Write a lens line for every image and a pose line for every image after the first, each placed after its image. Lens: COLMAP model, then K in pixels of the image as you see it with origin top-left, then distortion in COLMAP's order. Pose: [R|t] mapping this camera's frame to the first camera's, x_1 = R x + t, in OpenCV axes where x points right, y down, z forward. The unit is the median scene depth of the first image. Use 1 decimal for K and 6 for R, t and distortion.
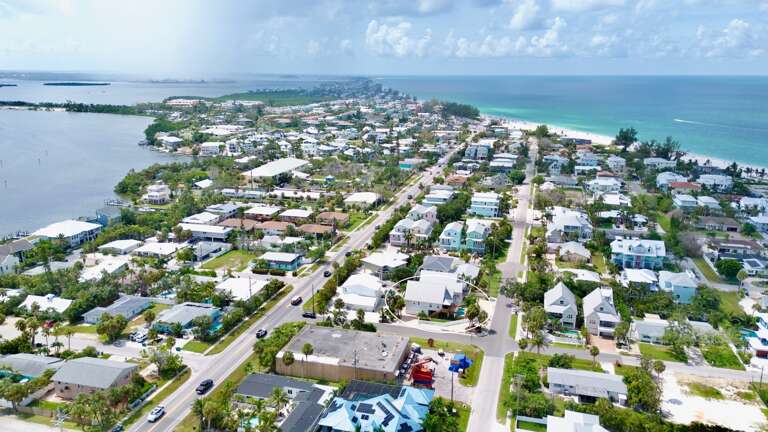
lens RADIAL K [[570.9, 0, 375.7], [0, 570.9, 216.3], [0, 0, 1]] dist [0.127824, -0.136364]
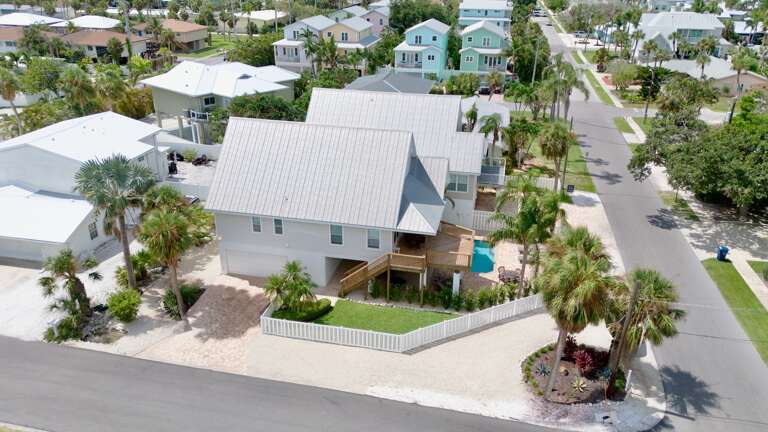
lens RADIAL K [[570.9, 0, 375.7], [0, 570.9, 216.3], [0, 0, 1]] dist [0.127824, -0.136364]
pose [[0.997844, -0.021185, 0.062113, 0.091201], [0.010046, 0.984618, 0.174431, 0.107298], [-0.064853, -0.173431, 0.982708, 0.756429]]
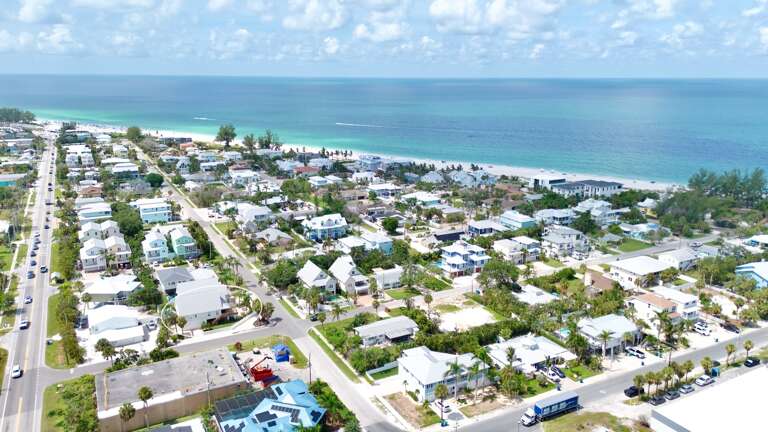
lens RADIAL K [[570.9, 0, 375.7], [0, 570.9, 216.3], [0, 0, 1]] dist [0.127824, -0.136364]
pose [[0.730388, -0.170212, 0.661484, -0.293571], [0.170186, 0.983259, 0.065097, -0.019525], [-0.661491, 0.065029, 0.747128, 0.078128]]
